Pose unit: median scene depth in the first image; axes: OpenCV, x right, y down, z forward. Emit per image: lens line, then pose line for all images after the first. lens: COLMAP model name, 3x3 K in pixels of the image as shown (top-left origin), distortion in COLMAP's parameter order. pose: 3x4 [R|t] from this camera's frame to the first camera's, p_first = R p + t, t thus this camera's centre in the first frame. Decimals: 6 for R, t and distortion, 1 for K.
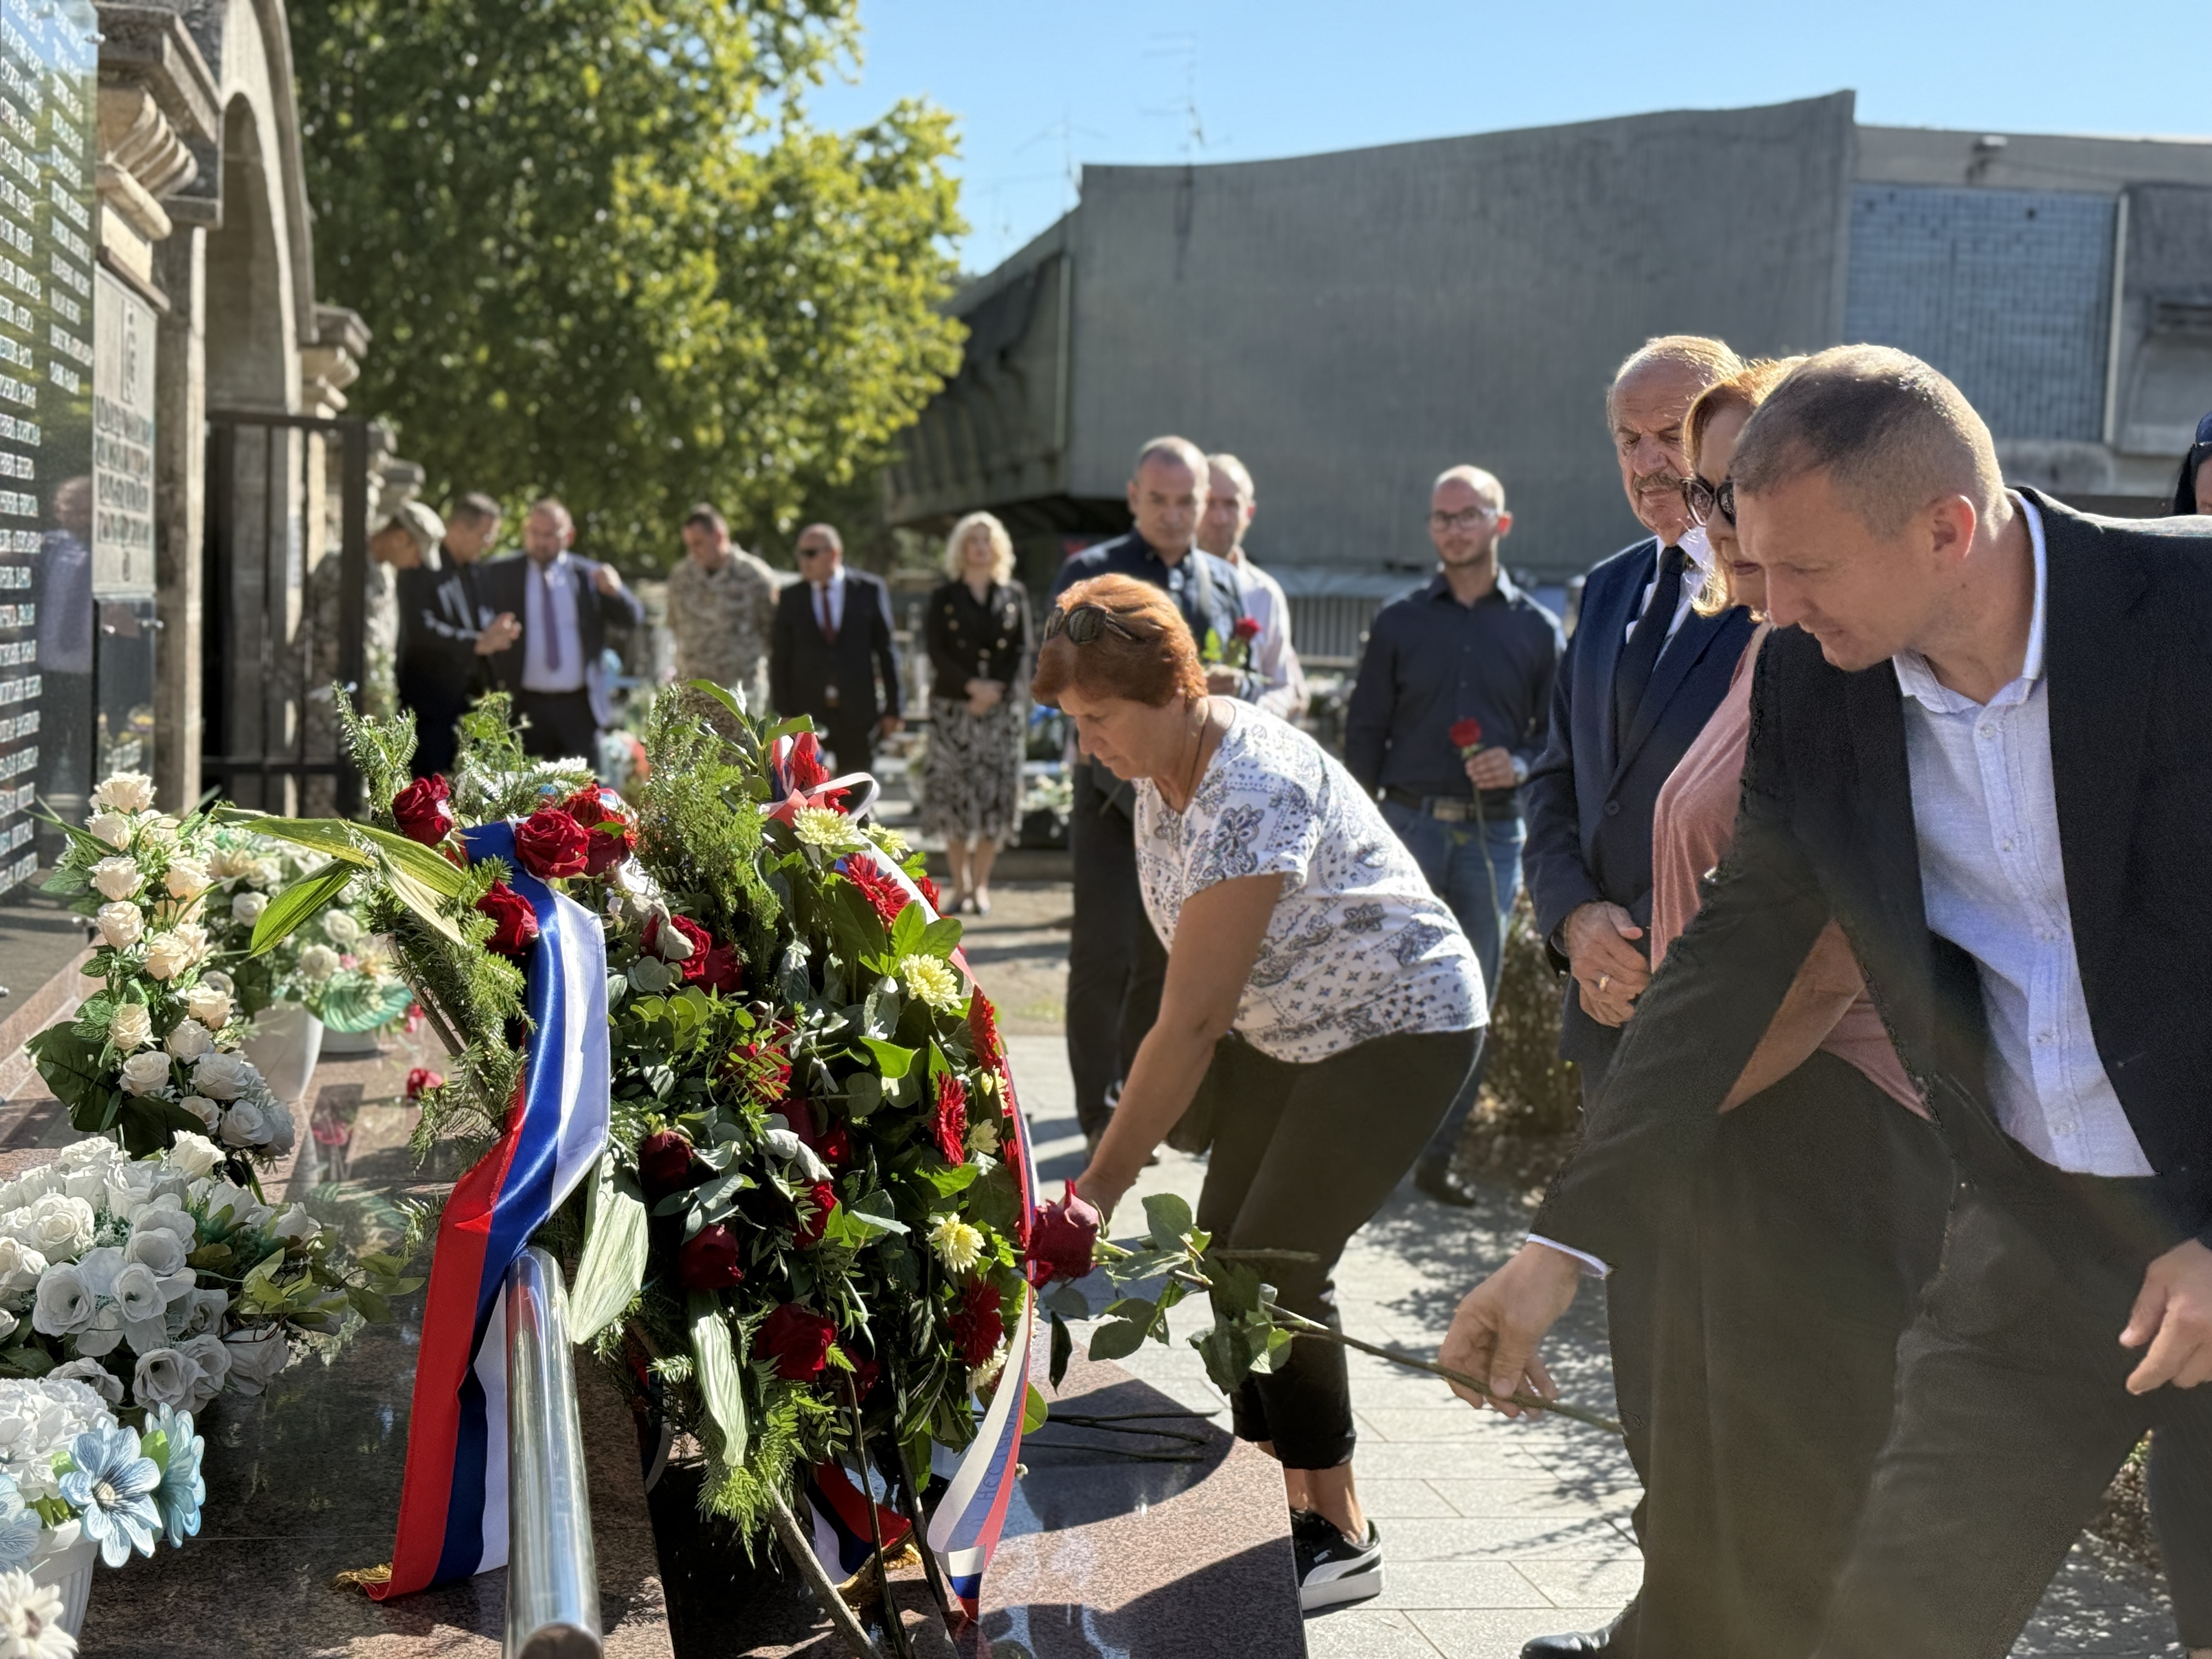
lens RADIAL K [[3022.3, 0, 1130.9], [0, 3022.3, 837.8], [0, 0, 1]] dist [0.218002, -0.457083]
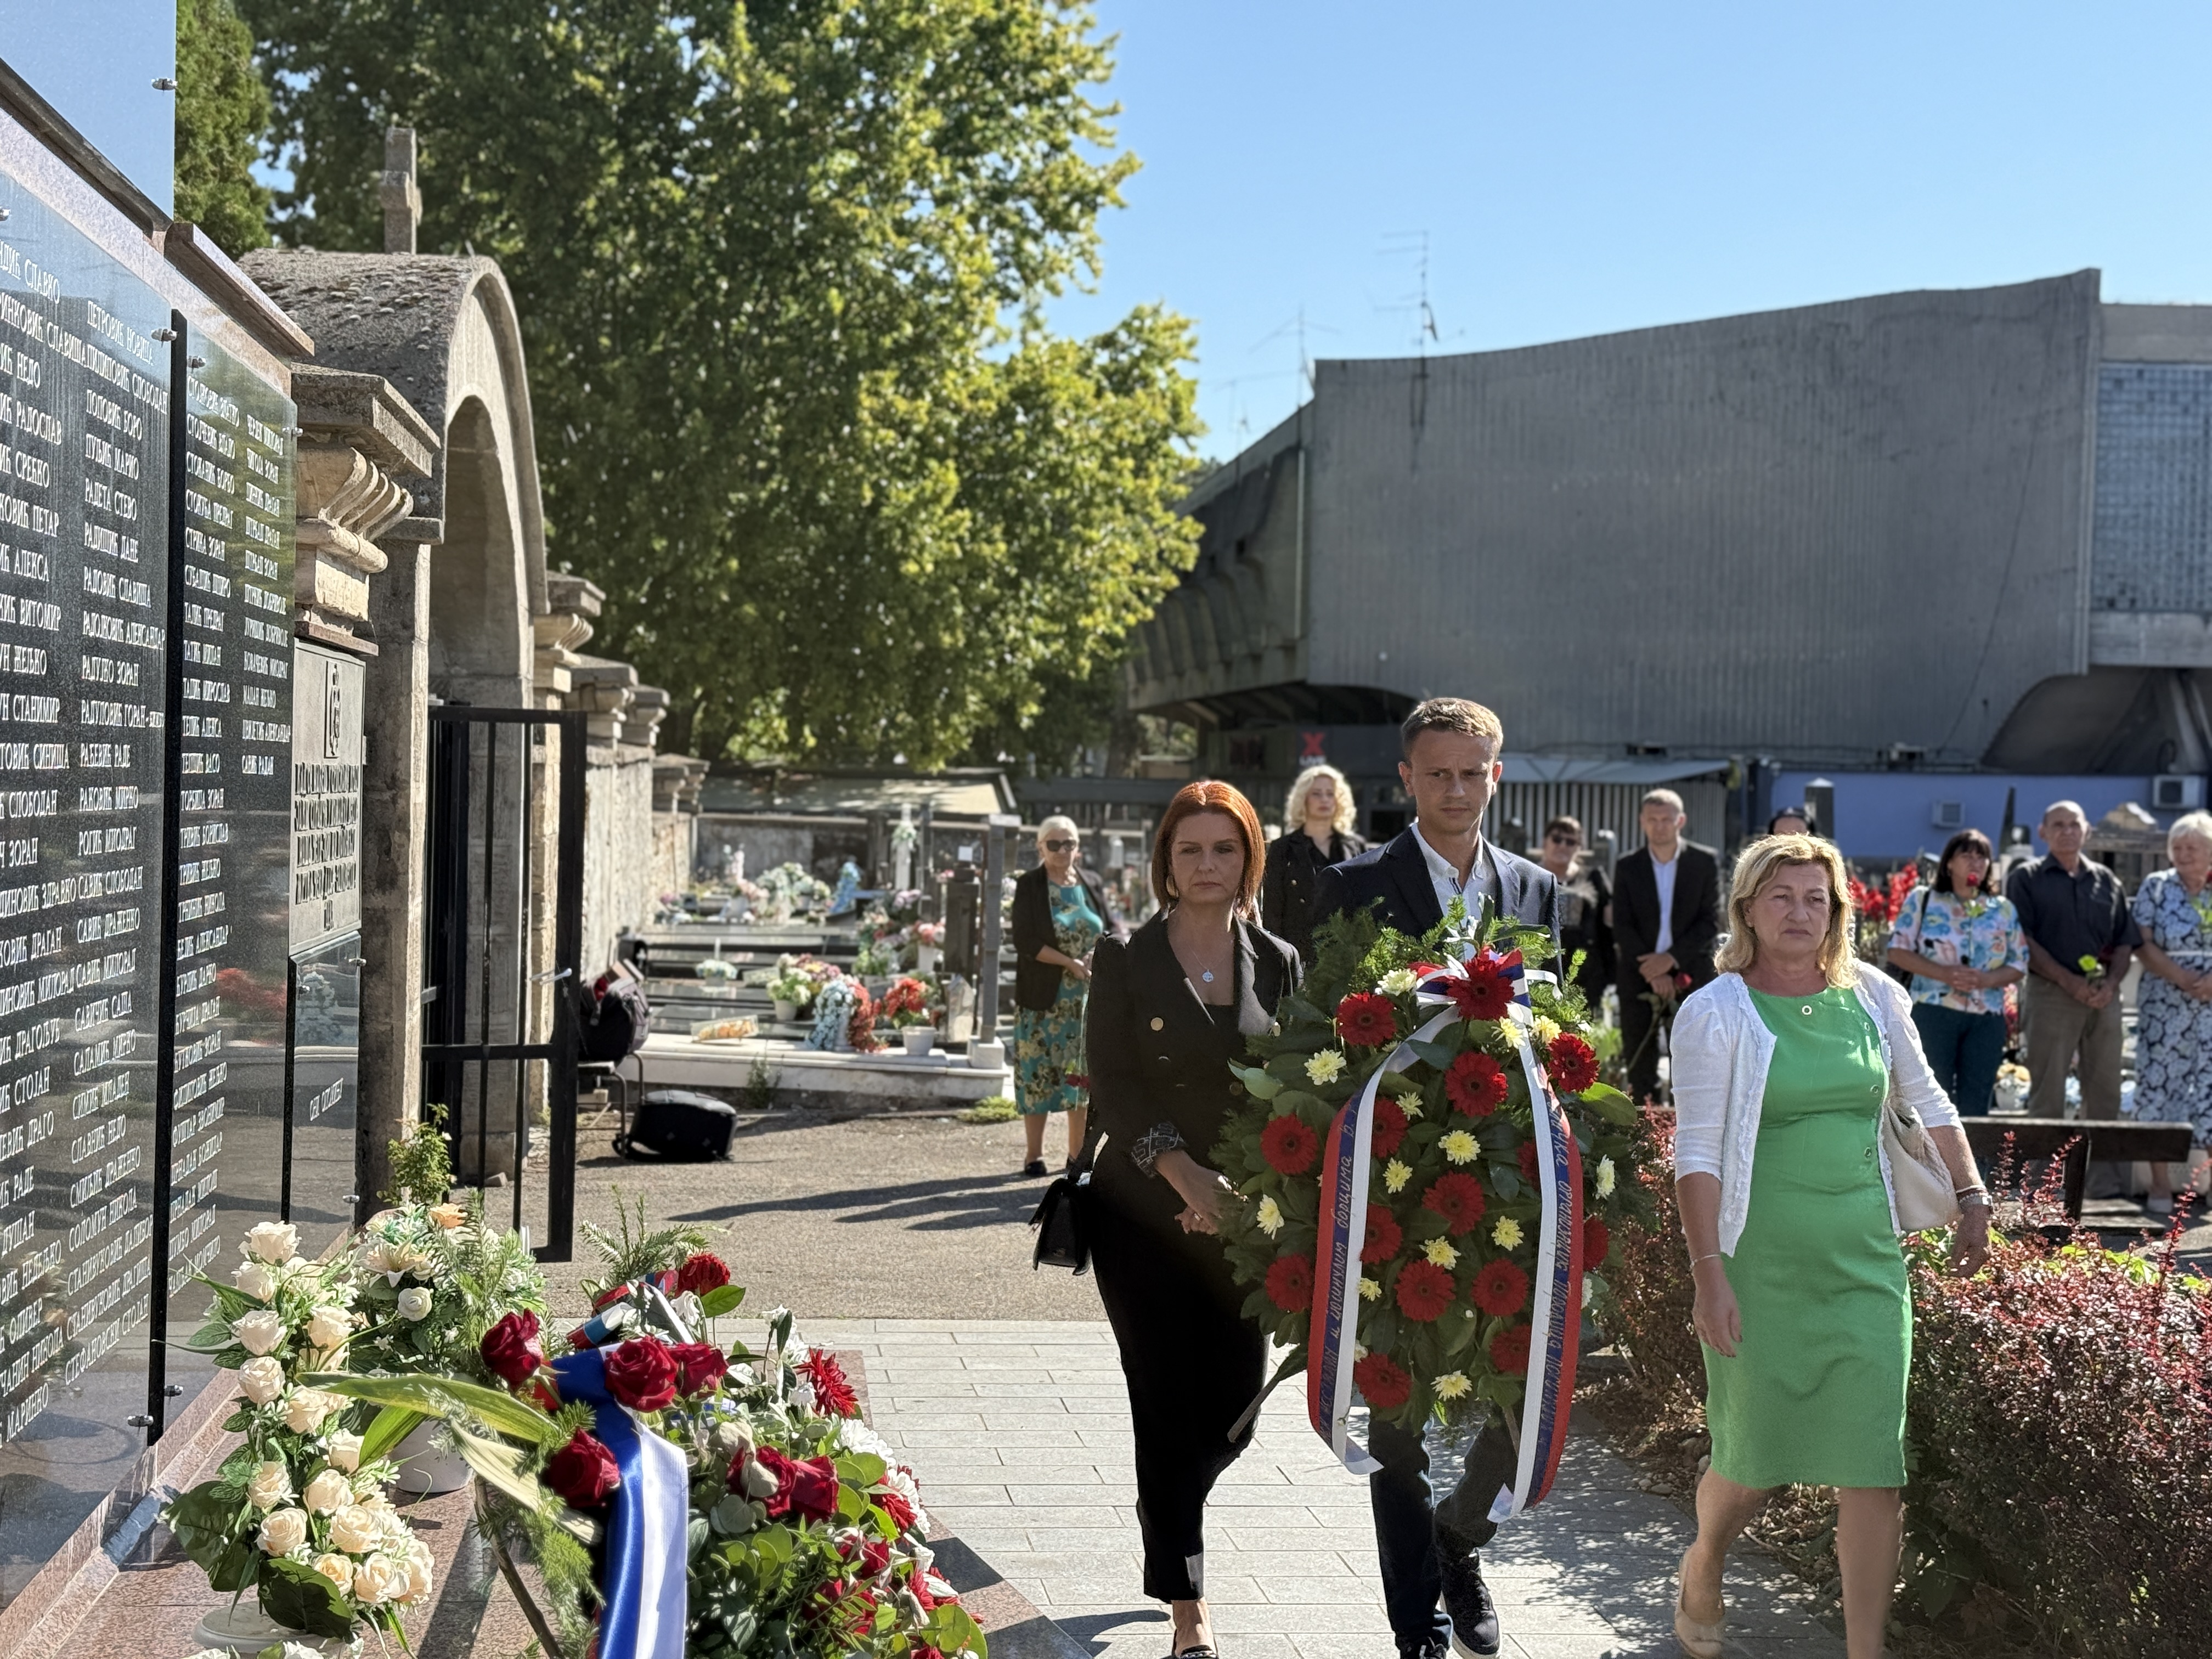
lens RADIAL K [[3022.3, 0, 1130.9], [0, 3022.3, 837.8], [0, 0, 1]] dist [0.218002, -0.457083]
pose [[0.996805, -0.014478, -0.078552, 0.045773], [0.009510, 0.997952, -0.063261, -0.096585], [0.079307, 0.062312, 0.994901, 0.002879]]
